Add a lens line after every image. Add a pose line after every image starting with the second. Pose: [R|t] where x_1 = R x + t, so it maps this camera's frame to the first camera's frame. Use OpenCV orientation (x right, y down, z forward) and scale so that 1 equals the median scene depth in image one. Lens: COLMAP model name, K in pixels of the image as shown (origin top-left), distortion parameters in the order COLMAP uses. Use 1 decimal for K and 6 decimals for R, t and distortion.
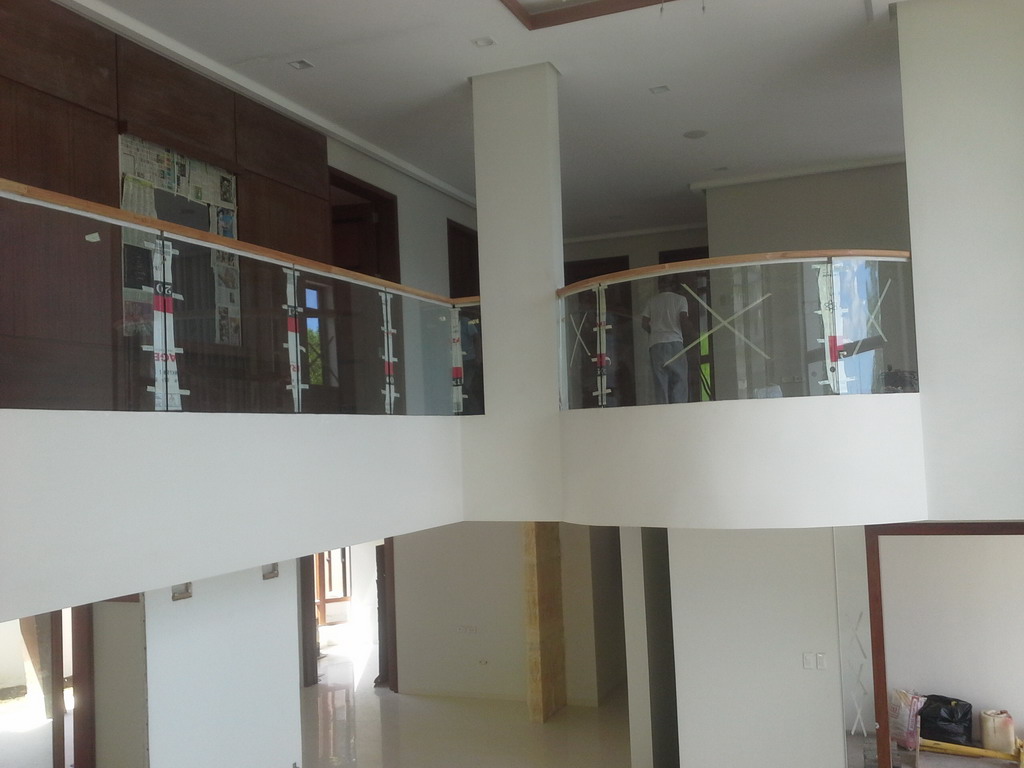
lens RADIAL K [[956.8, 0, 515.0], [0, 956.8, 402.1], [0, 0, 1]] dist [0.110497, -0.212183]
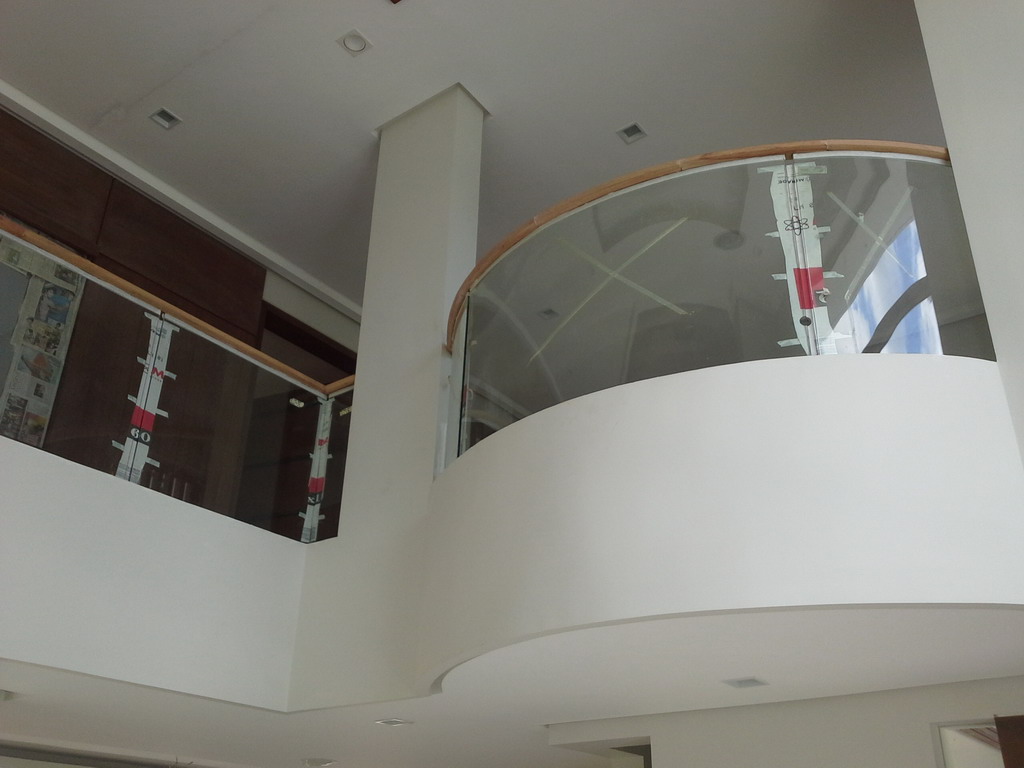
lens RADIAL K [[956.8, 0, 515.0], [0, 956.8, 402.1], [0, 0, 1]] dist [0.110497, -0.212183]
pose [[0.971275, -0.050875, -0.232457, 0.268775], [-0.048253, 0.914475, -0.401755, 0.206982], [0.233016, 0.401431, 0.885752, 0.466144]]
